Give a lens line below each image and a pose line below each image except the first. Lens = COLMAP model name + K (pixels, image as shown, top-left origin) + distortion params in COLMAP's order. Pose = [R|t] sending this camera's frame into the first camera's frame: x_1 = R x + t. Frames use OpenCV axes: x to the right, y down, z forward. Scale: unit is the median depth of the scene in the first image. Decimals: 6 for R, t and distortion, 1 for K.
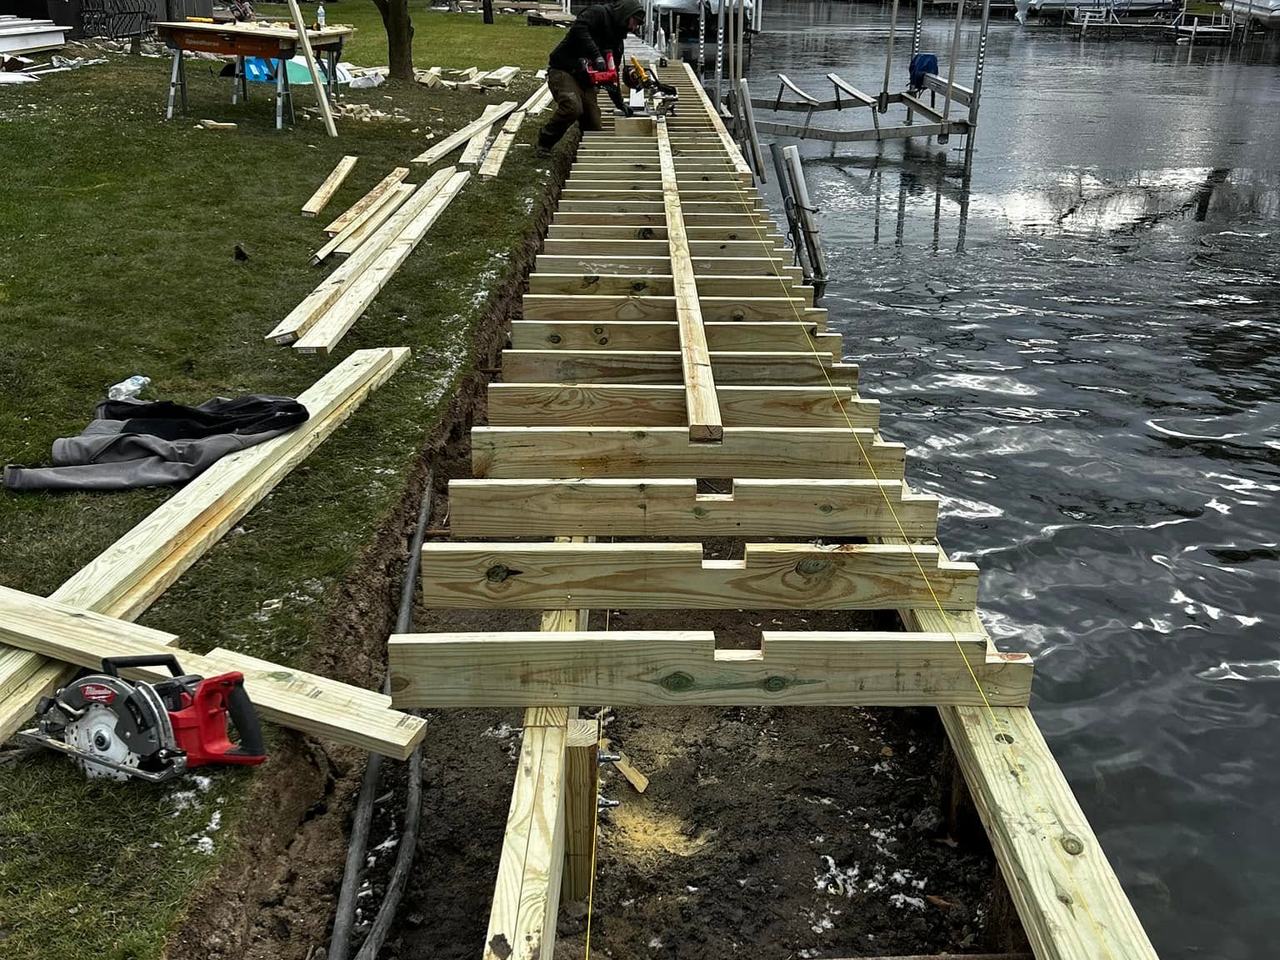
lens RADIAL K [[1230.8, 0, 640.0], [0, 1230.8, 480.0], [0, 0, 1]] dist [0.005907, -0.004313]
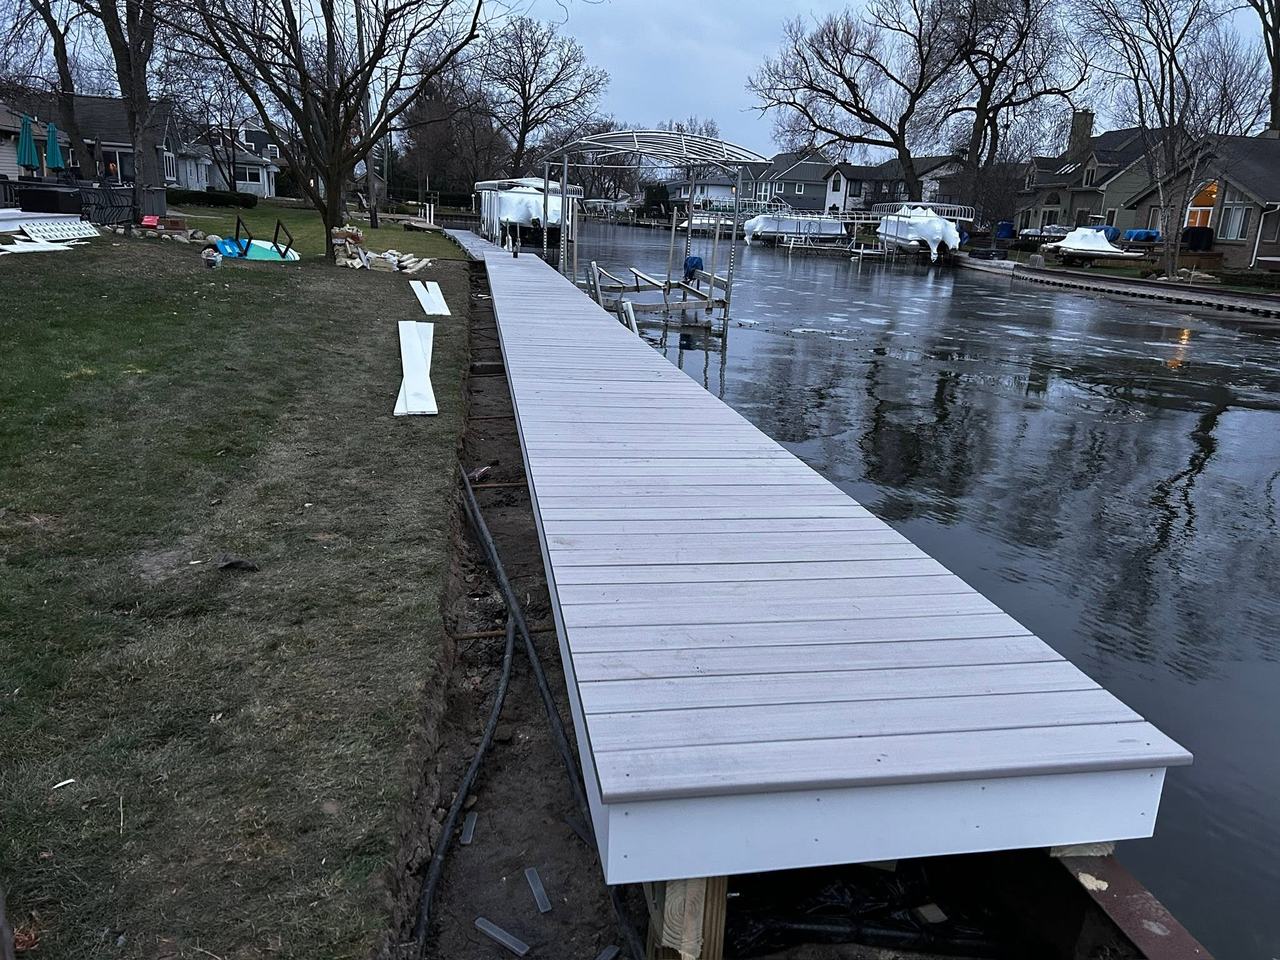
lens RADIAL K [[954.2, 0, 640.0], [0, 954.2, 480.0], [0, 0, 1]] dist [0.008035, -0.005262]
pose [[0.983608, -0.006549, 0.180200, -0.043907], [0.026169, 0.993945, -0.106719, 0.045408], [-0.178410, 0.109685, 0.977824, -0.093459]]
